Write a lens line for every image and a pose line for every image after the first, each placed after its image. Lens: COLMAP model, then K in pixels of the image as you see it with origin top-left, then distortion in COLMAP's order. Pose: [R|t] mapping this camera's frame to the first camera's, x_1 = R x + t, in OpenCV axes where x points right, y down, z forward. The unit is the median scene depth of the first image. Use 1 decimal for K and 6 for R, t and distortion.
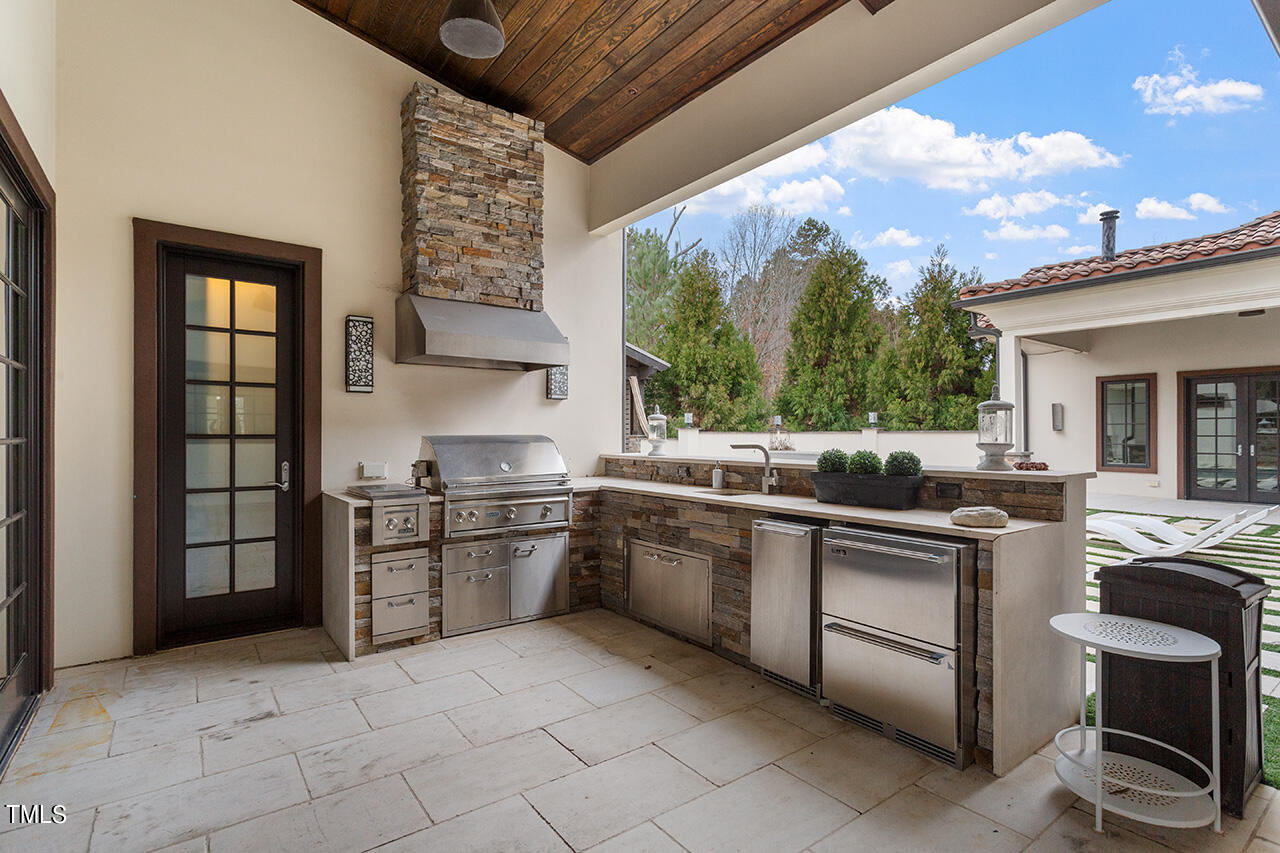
lens RADIAL K [[621.3, 0, 644.9], [0, 621.3, 436.6], [0, 0, 1]] dist [0.001549, 0.000175]
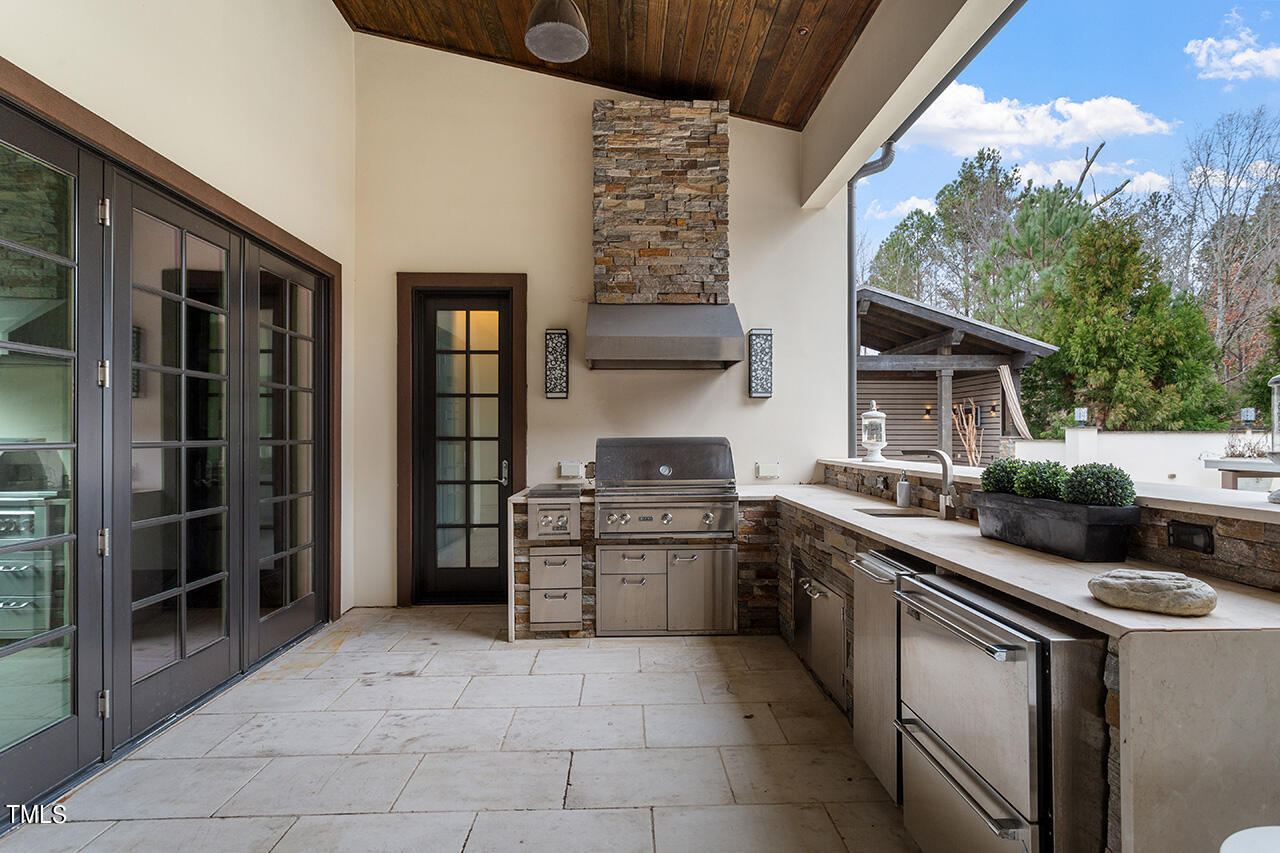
lens RADIAL K [[621.3, 0, 638.8], [0, 621.3, 434.5], [0, 0, 1]] dist [0.001549, 0.000175]
pose [[0.817061, -0.004354, -0.576535, 0.291514], [0.000993, 0.999981, -0.006145, -0.000858], [0.576550, 0.004448, 0.817049, 0.186533]]
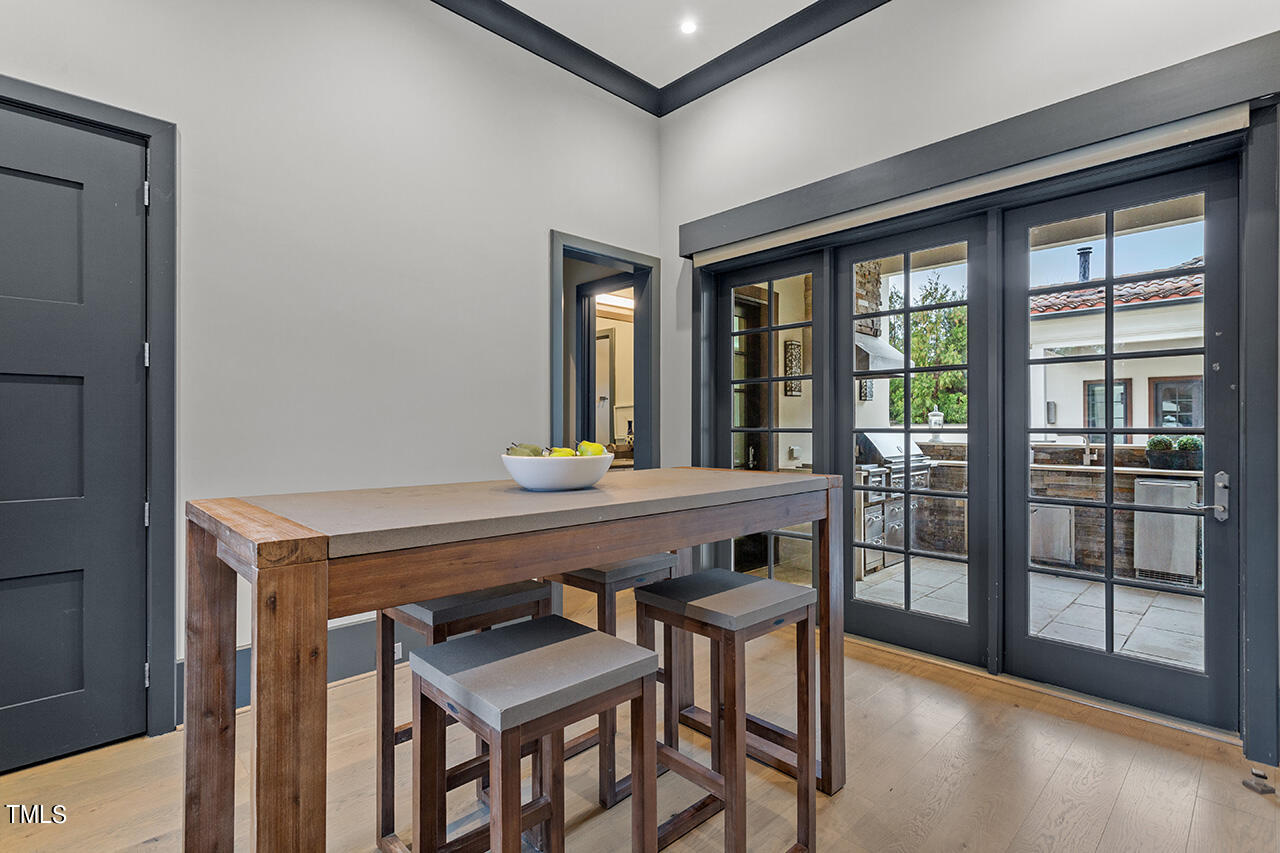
lens RADIAL K [[621.3, 0, 630.4], [0, 621.3, 423.0], [0, 0, 1]] dist [0.001549, 0.000175]
pose [[0.991299, 0.001876, 0.131619, -1.003633], [-0.000357, 0.999933, -0.011558, 0.005051], [-0.131632, 0.011411, 0.991233, -0.329461]]
